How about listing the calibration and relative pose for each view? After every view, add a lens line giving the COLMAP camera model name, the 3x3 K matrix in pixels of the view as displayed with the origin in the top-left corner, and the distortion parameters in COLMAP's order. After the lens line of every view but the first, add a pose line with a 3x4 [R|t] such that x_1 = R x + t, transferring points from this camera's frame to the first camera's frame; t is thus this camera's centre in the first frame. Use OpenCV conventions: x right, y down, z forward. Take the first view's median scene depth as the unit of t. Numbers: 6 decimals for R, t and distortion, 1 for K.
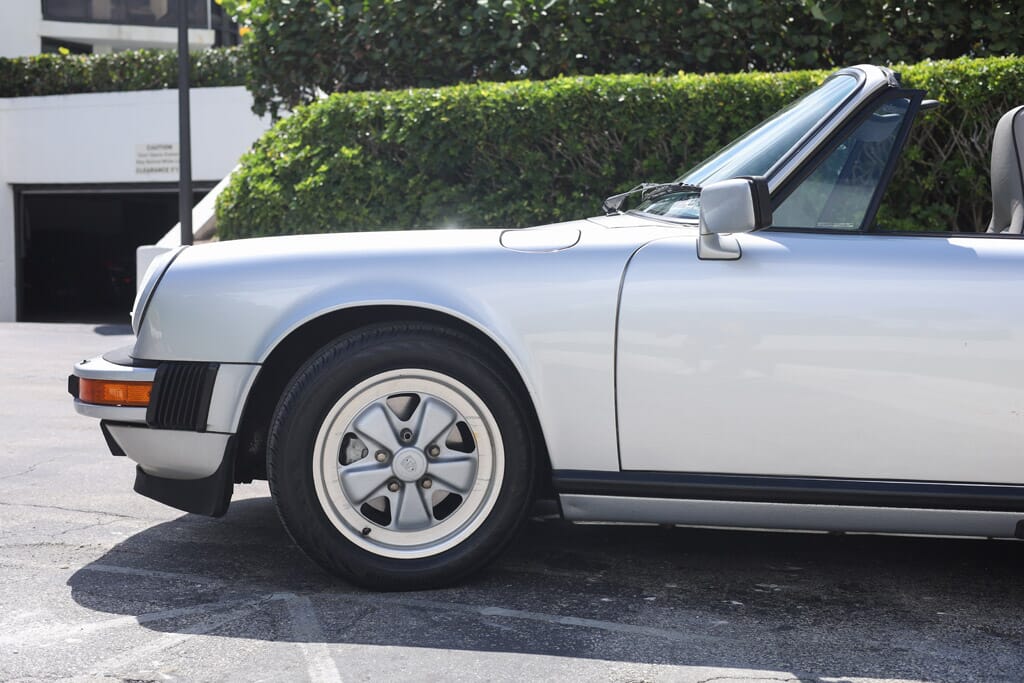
lens RADIAL K [[1510.2, 0, 512.0], [0, 1510.2, 341.5], [0, 0, 1]] dist [0.001695, -0.002932]
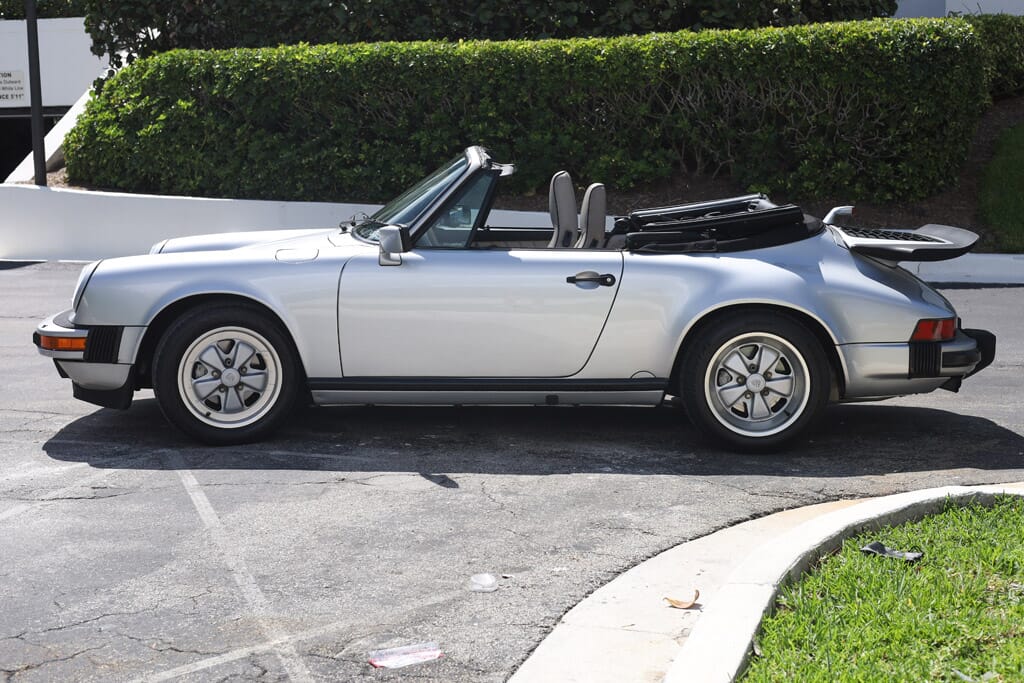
lens RADIAL K [[1577.0, 0, 512.3], [0, 1577.0, 295.1], [0, 0, 1]] dist [-0.000451, 0.020473]
pose [[0.995034, -0.030123, 0.094867, 0.027482], [0.026252, 0.998781, 0.041793, -0.026256], [-0.096010, -0.039095, 0.994612, -0.274033]]
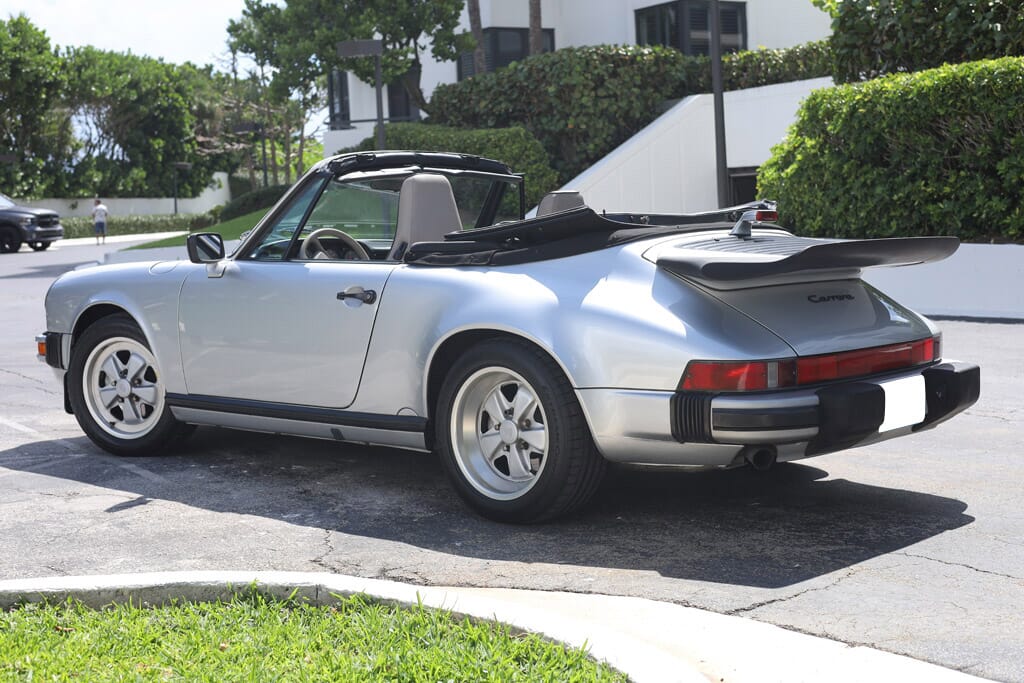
lens RADIAL K [[1510.2, 0, 512.0], [0, 1510.2, 341.5], [0, 0, 1]] dist [0.001695, -0.002932]
pose [[0.830463, 0.008305, -0.557011, 0.390307], [0.005832, 0.999704, 0.023600, -0.004905], [0.557043, -0.022847, 0.830169, -0.078368]]
